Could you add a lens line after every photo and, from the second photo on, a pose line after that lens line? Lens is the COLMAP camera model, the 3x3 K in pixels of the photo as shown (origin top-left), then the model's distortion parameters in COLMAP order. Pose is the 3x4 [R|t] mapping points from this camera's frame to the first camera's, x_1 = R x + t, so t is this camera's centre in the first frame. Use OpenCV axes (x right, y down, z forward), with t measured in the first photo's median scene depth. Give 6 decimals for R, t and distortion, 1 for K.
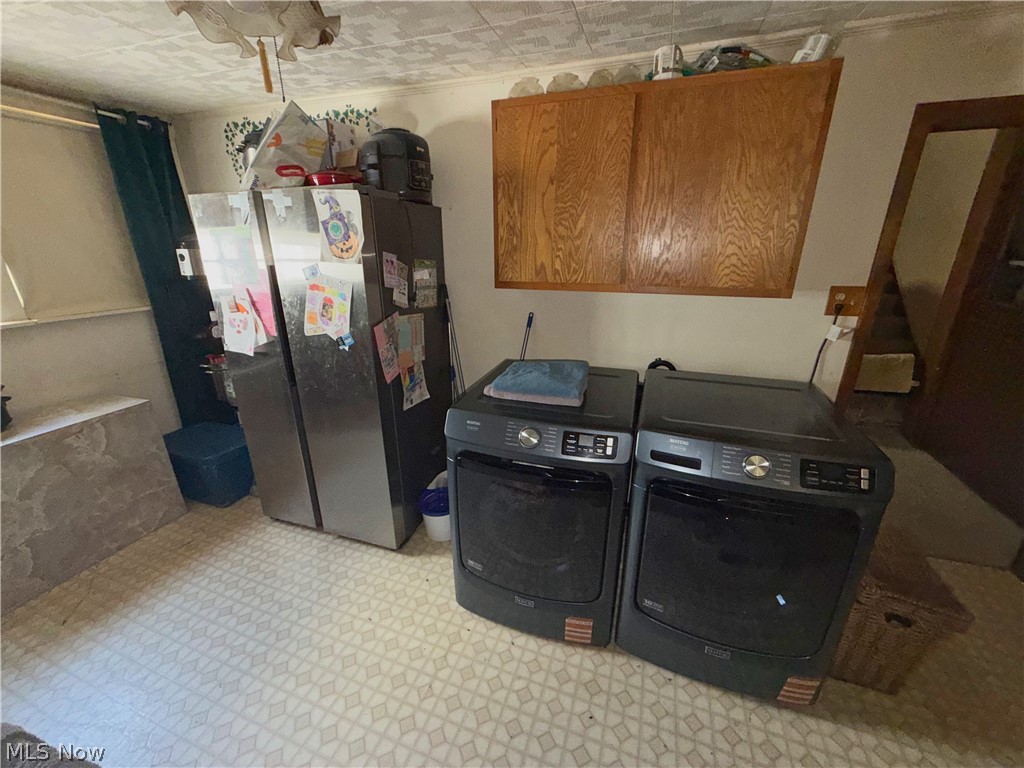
lens RADIAL K [[410.5, 0, 508.3], [0, 410.5, 385.7], [0, 0, 1]] dist [-0.002741, 0.000908]
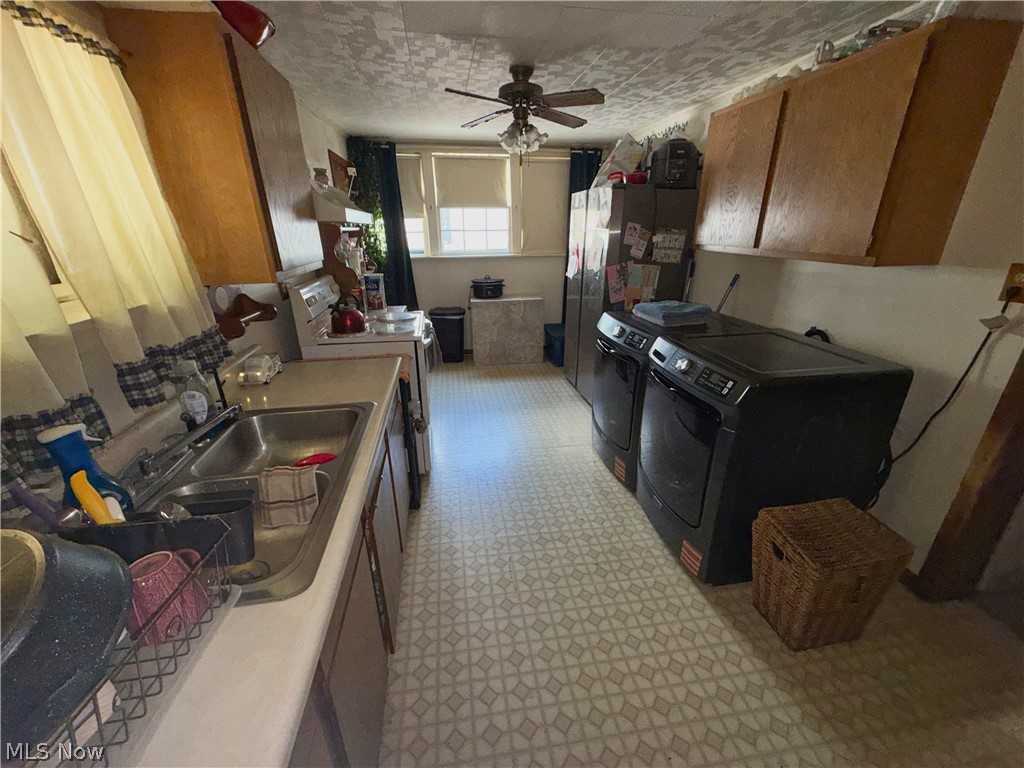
lens RADIAL K [[410.5, 0, 510.5], [0, 410.5, 383.7], [0, 0, 1]] dist [-0.002741, 0.000908]
pose [[0.485147, 0.315363, -0.815585, 0.931814], [-0.280143, 0.939596, 0.196672, 0.085626], [0.828343, 0.133065, 0.544188, -0.191232]]
